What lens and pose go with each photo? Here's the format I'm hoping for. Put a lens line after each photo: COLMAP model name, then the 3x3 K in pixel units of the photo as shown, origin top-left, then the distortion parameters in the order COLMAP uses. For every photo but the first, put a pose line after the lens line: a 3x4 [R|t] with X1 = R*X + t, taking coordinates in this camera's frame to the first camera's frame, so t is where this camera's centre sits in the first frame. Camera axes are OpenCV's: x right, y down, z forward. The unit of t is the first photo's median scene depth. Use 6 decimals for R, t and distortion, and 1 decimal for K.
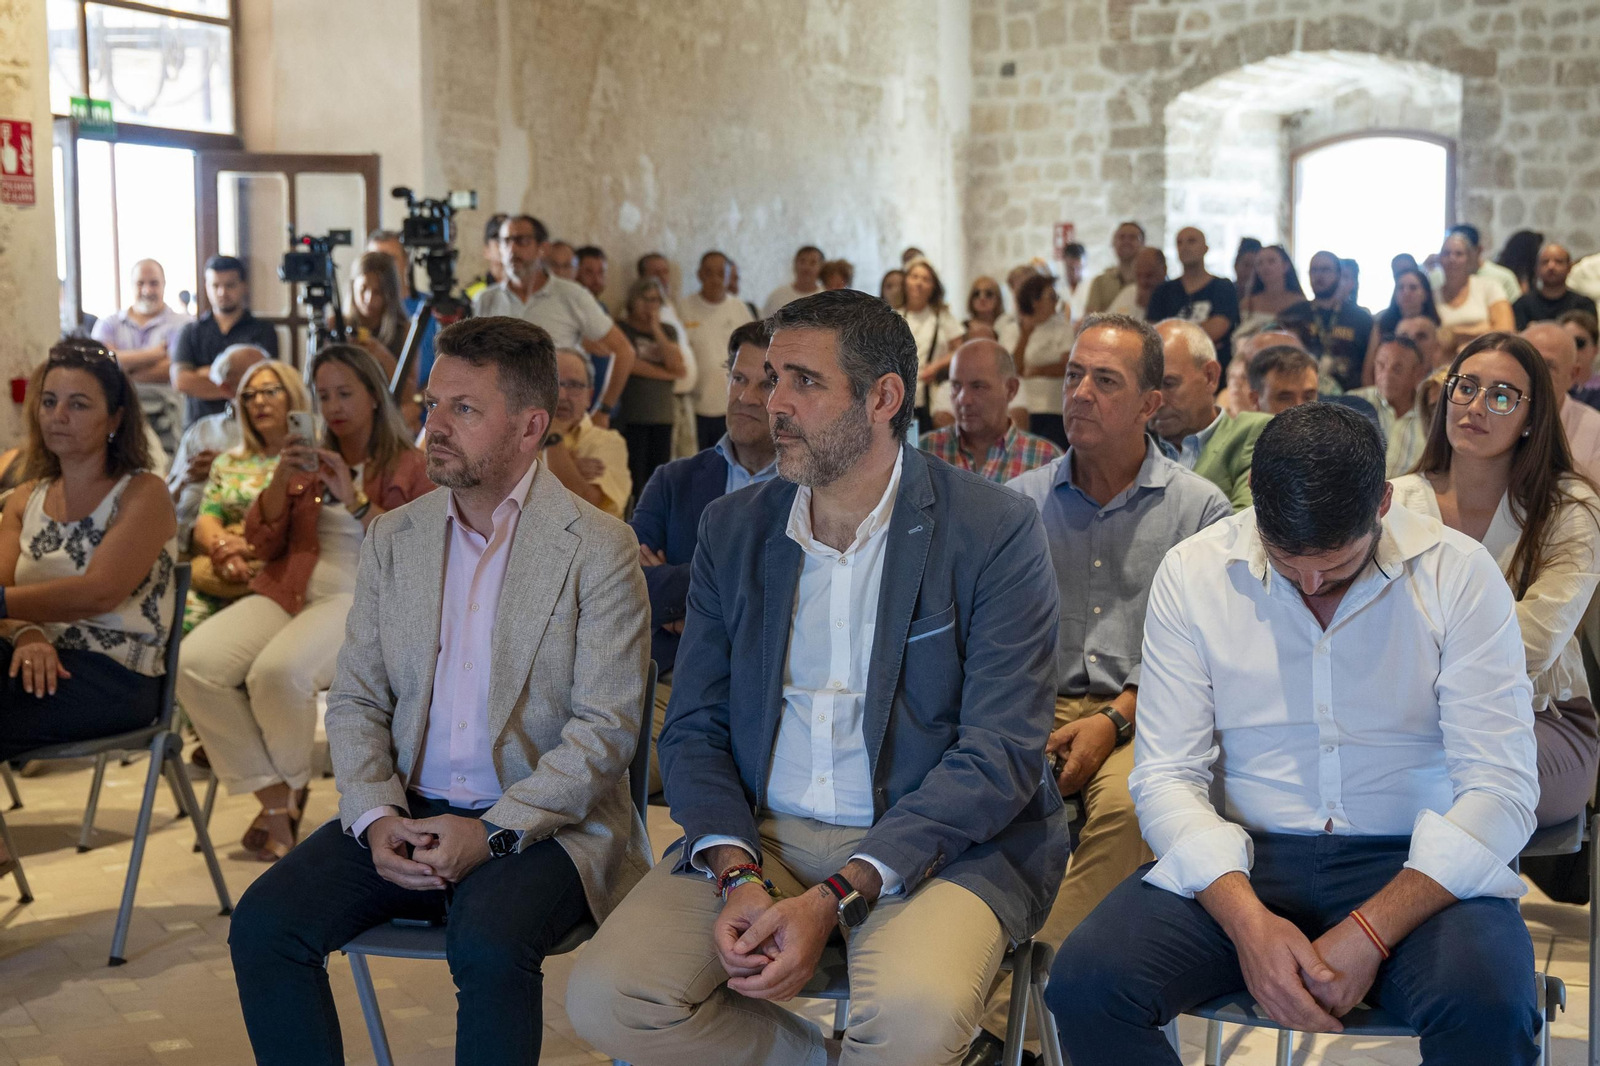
lens RADIAL K [[2632.6, 0, 802.9], [0, 2632.6, 539.9], [0, 0, 1]] dist [0.079166, 0.000000]
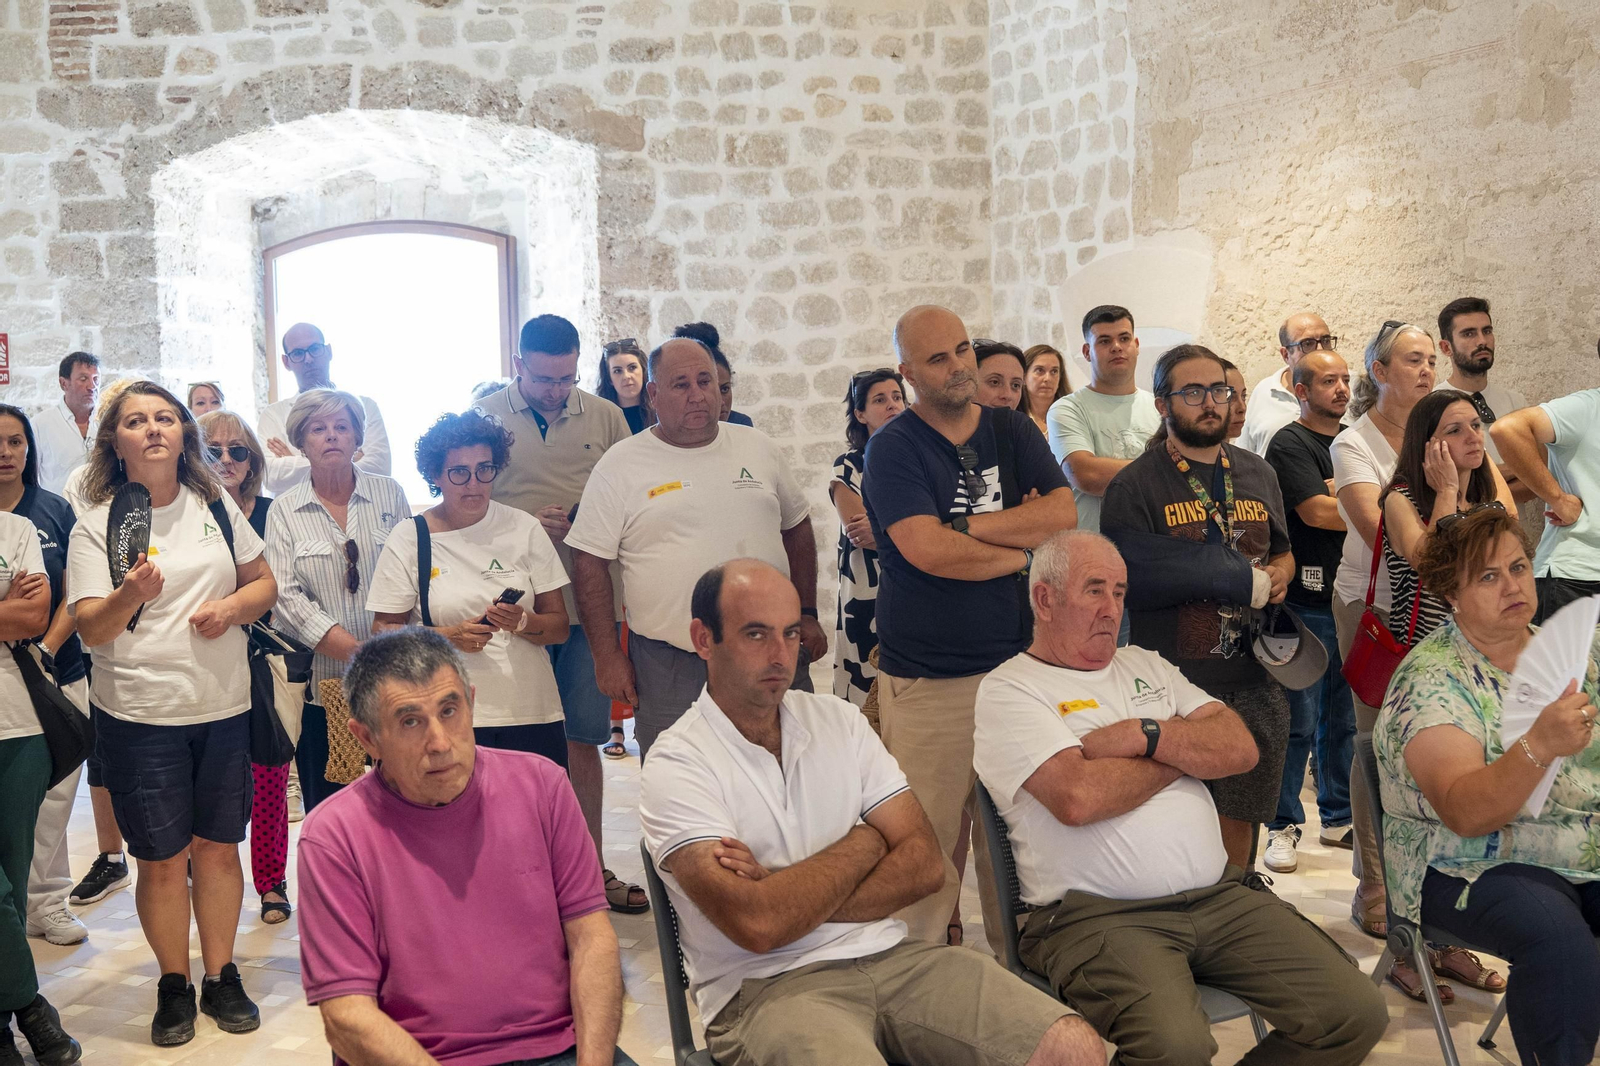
lens RADIAL K [[1654.9, 0, 800.7], [0, 1654.9, 532.0], [0, 0, 1]] dist [-0.094756, 0.000000]
pose [[0.713236, -0.074150, 0.696991, -0.060529], [0.084116, 0.996257, 0.019911, -0.065606], [-0.695859, 0.044427, 0.716803, 0.617442]]
